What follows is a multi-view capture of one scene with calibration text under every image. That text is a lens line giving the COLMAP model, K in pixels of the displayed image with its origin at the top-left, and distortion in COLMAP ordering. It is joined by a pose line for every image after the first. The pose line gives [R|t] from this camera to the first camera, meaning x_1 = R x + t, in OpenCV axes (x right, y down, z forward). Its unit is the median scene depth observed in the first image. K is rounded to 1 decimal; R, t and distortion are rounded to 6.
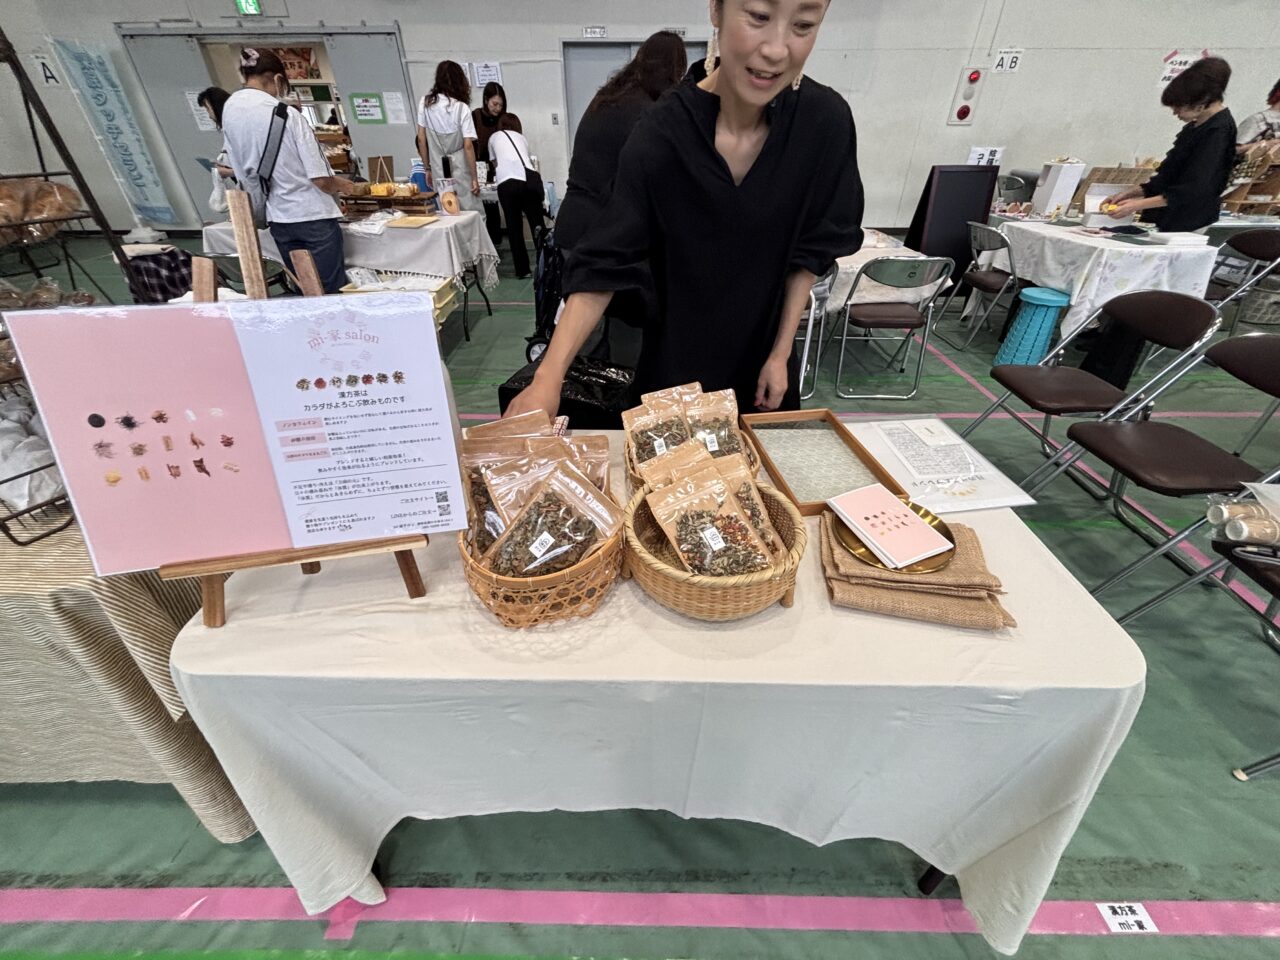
lens RADIAL K [[517.4, 0, 652.4], [0, 517.4, 476.4], [0, 0, 1]] dist [0.006224, -0.001190]
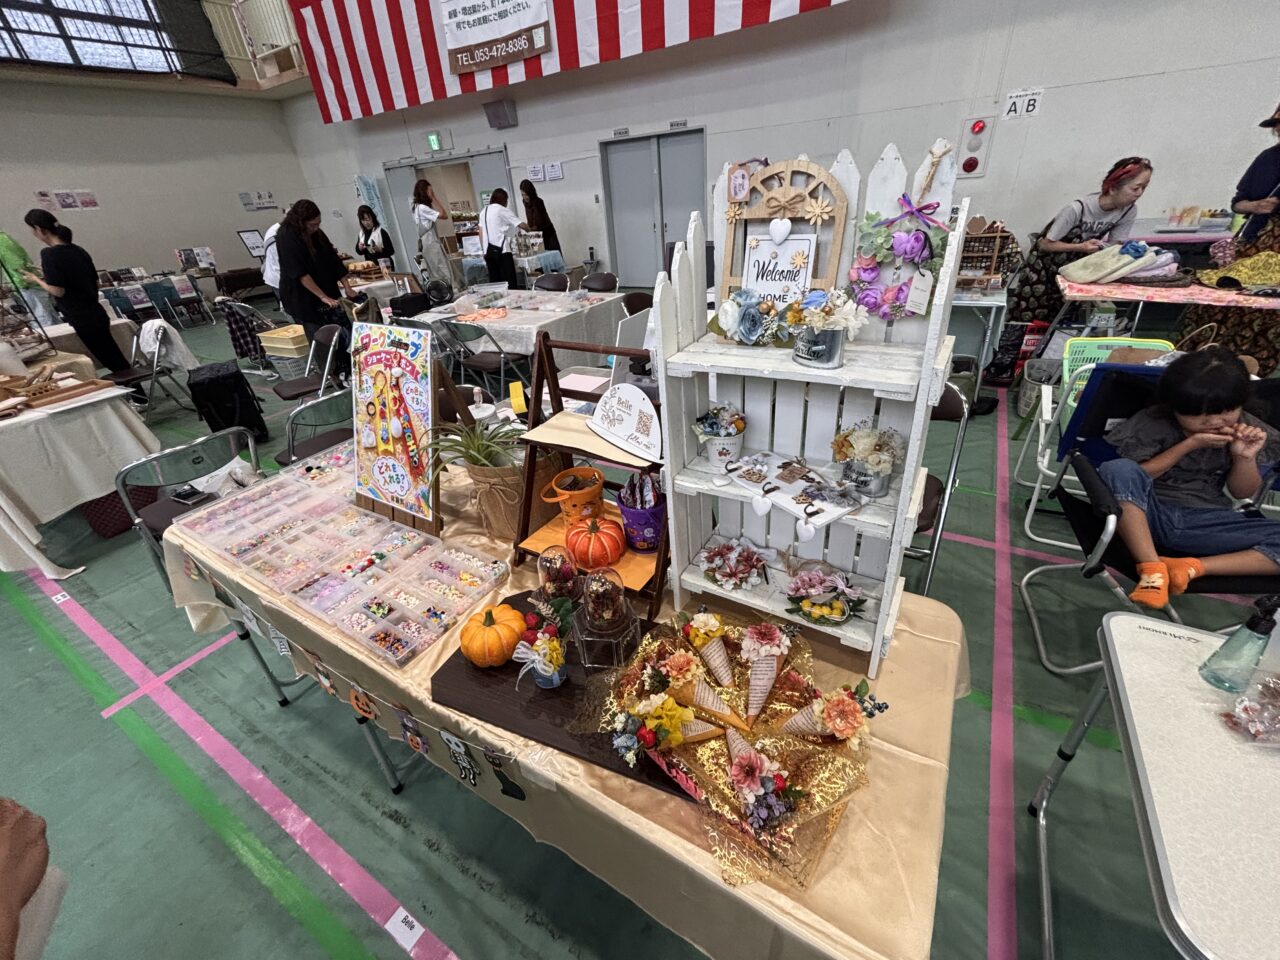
lens RADIAL K [[517.4, 0, 644.7], [0, 517.4, 469.2], [0, 0, 1]] dist [0.006224, -0.001190]
pose [[0.864319, 0.183006, -0.468467, 0.666716], [-0.221063, 0.974885, -0.027022, -0.033179], [0.451756, 0.126916, 0.883068, 0.012064]]
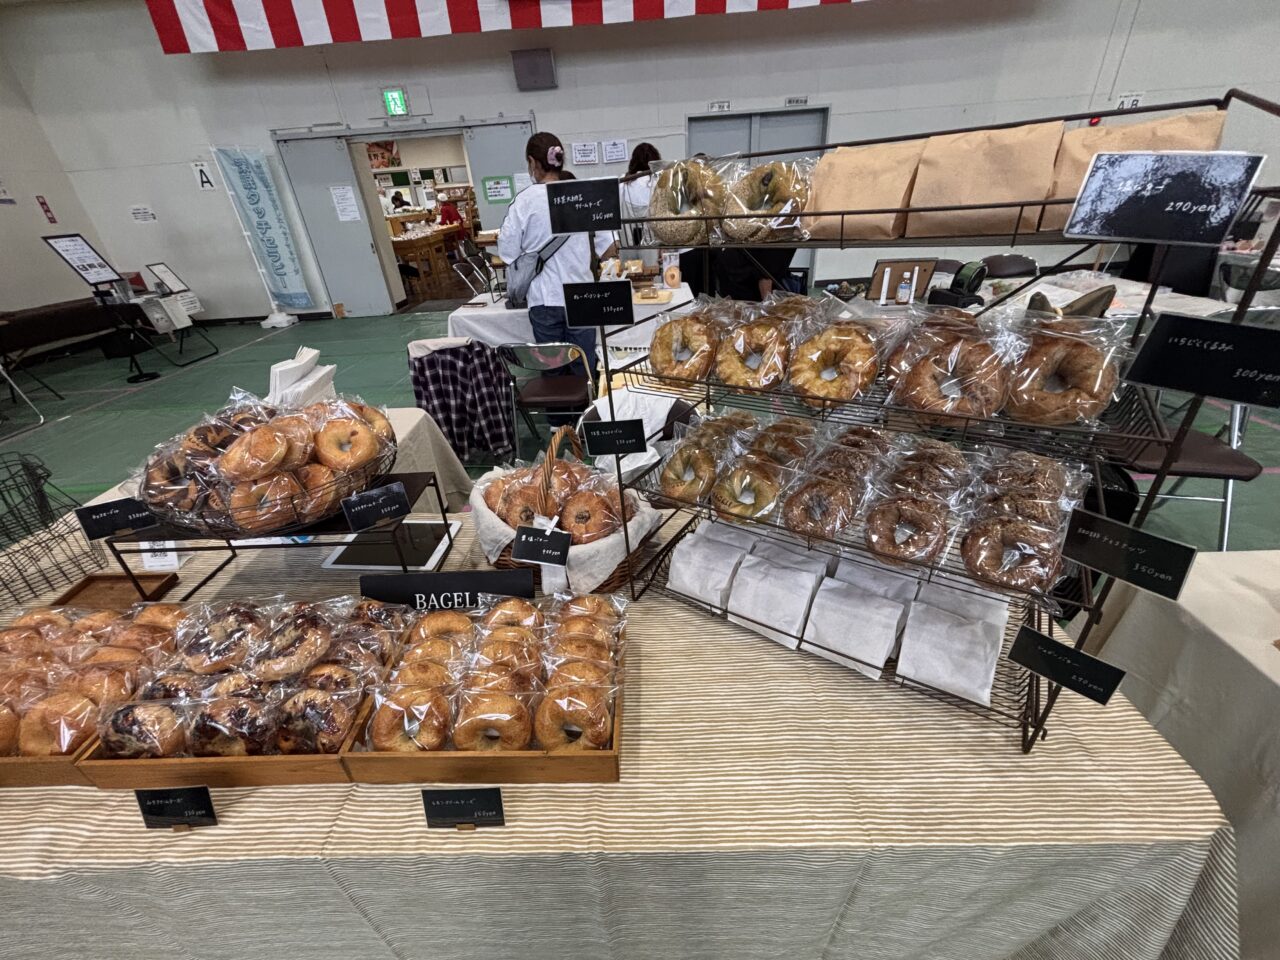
lens RADIAL K [[517.4, 0, 631.6], [0, 517.4, 469.2], [0, 0, 1]] dist [0.006224, -0.001190]
pose [[0.998399, -0.048741, -0.028691, -0.286586], [0.045803, 0.994381, -0.095439, -0.042010], [0.033182, 0.093972, 0.995022, 0.027727]]
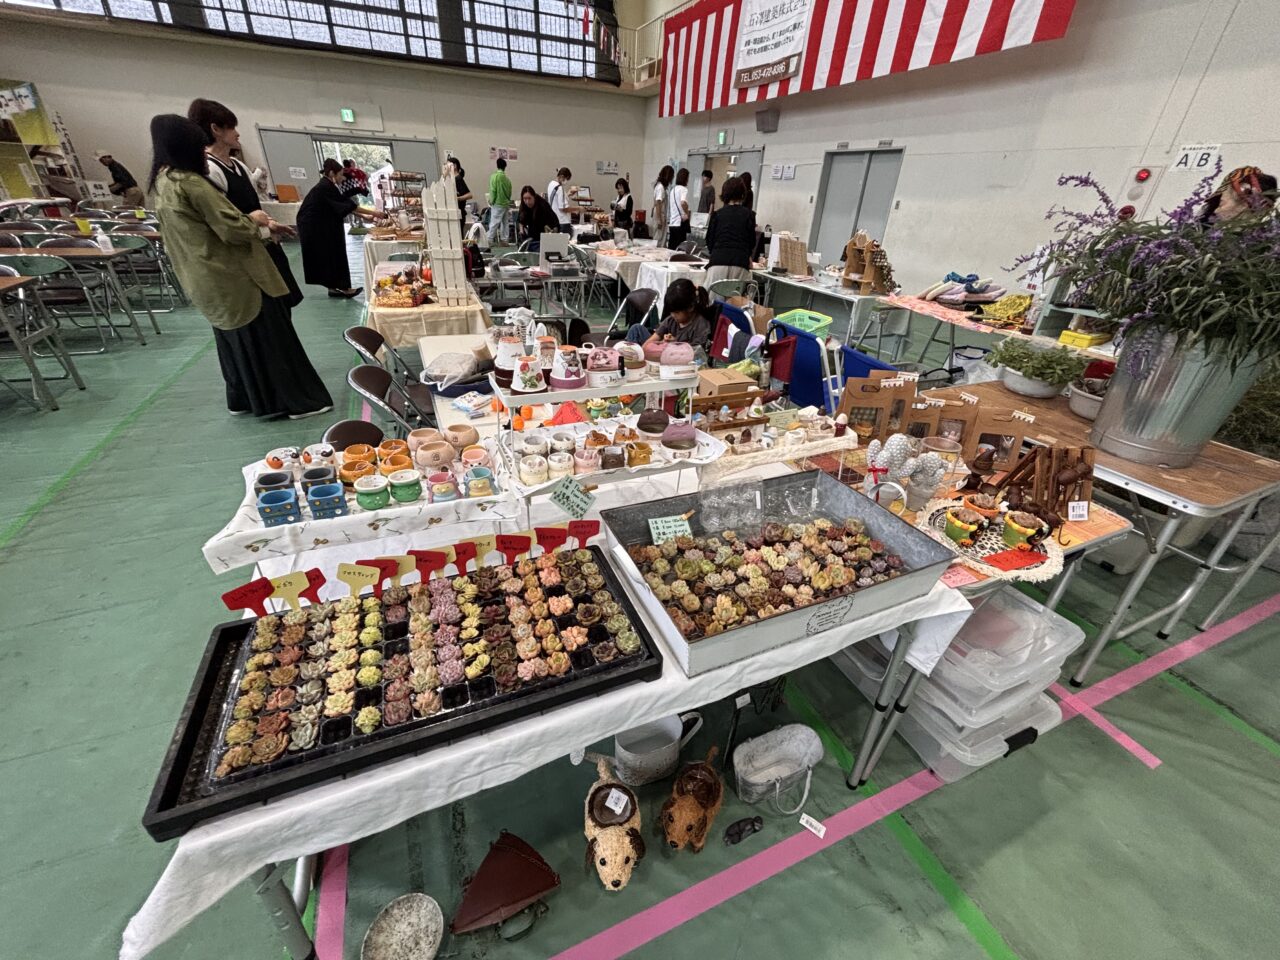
lens RADIAL K [[517.4, 0, 642.3], [0, 517.4, 482.5], [0, 0, 1]] dist [0.006224, -0.001190]
pose [[0.404485, 0.472258, -0.783176, 1.240122], [-0.554326, 0.807722, 0.200767, -0.059838], [0.727402, 0.352927, 0.588496, 0.052811]]
